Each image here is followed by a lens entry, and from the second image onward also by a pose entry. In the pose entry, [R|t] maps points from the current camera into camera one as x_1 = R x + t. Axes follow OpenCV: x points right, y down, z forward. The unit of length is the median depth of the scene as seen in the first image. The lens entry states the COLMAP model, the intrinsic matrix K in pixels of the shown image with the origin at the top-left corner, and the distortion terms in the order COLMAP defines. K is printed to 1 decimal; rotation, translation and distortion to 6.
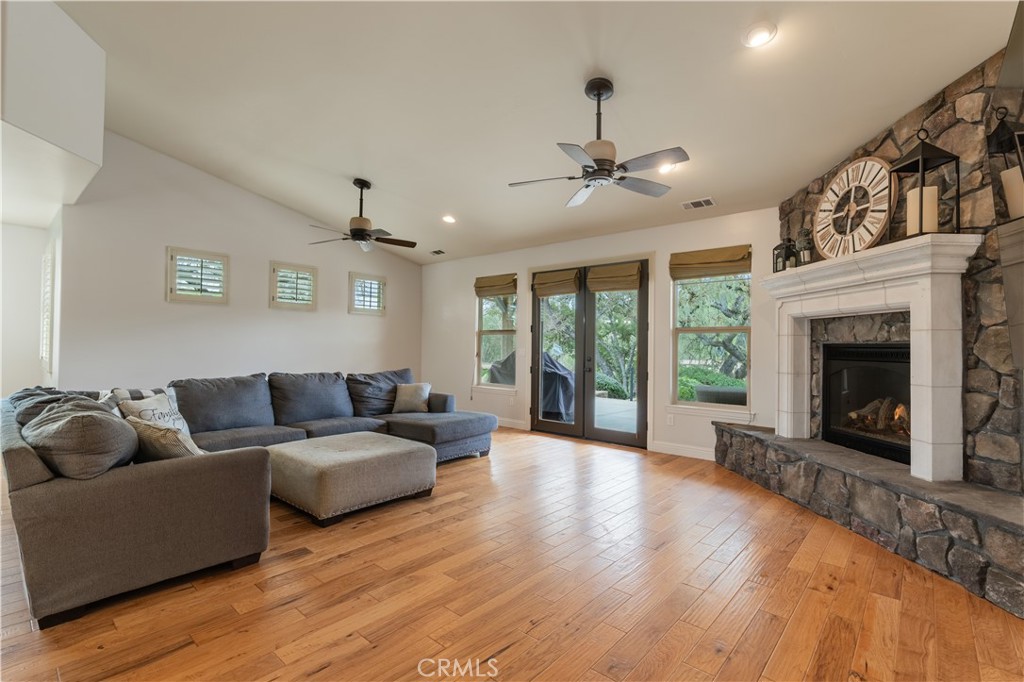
lens RADIAL K [[469.5, 0, 512.1], [0, 469.5, 342.7], [0, 0, 1]] dist [-0.002150, 0.001639]
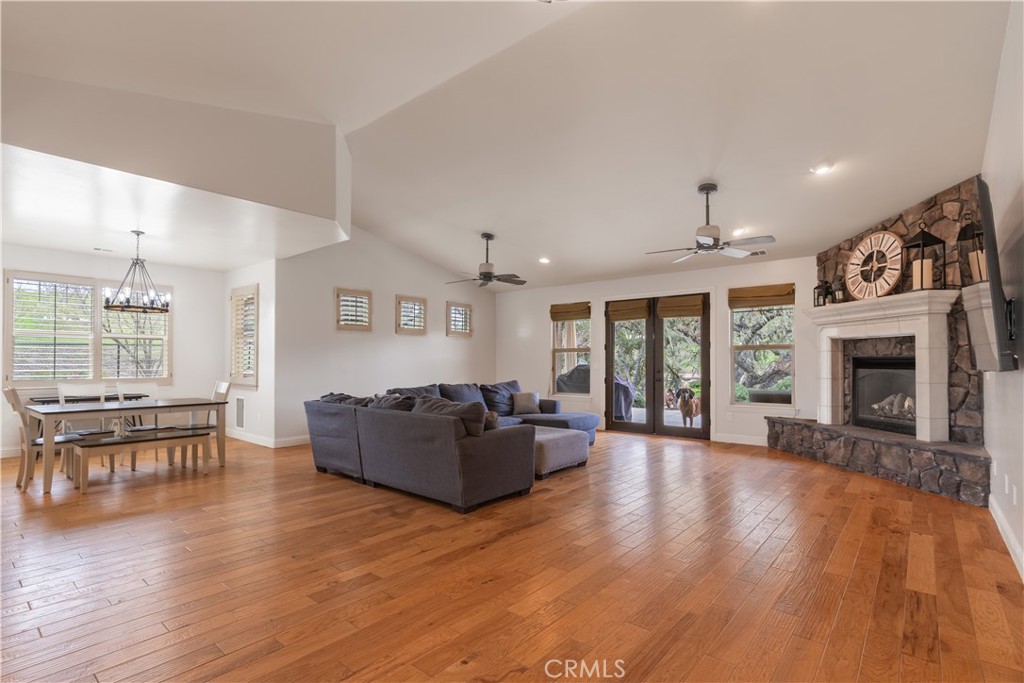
lens RADIAL K [[469.5, 0, 514.9], [0, 469.5, 360.9], [0, 0, 1]] dist [-0.002150, 0.001639]
pose [[0.999896, -0.013130, 0.005960, -0.384293], [0.013091, 0.999892, 0.006657, -0.009432], [-0.006047, -0.006578, 0.999960, -0.430936]]
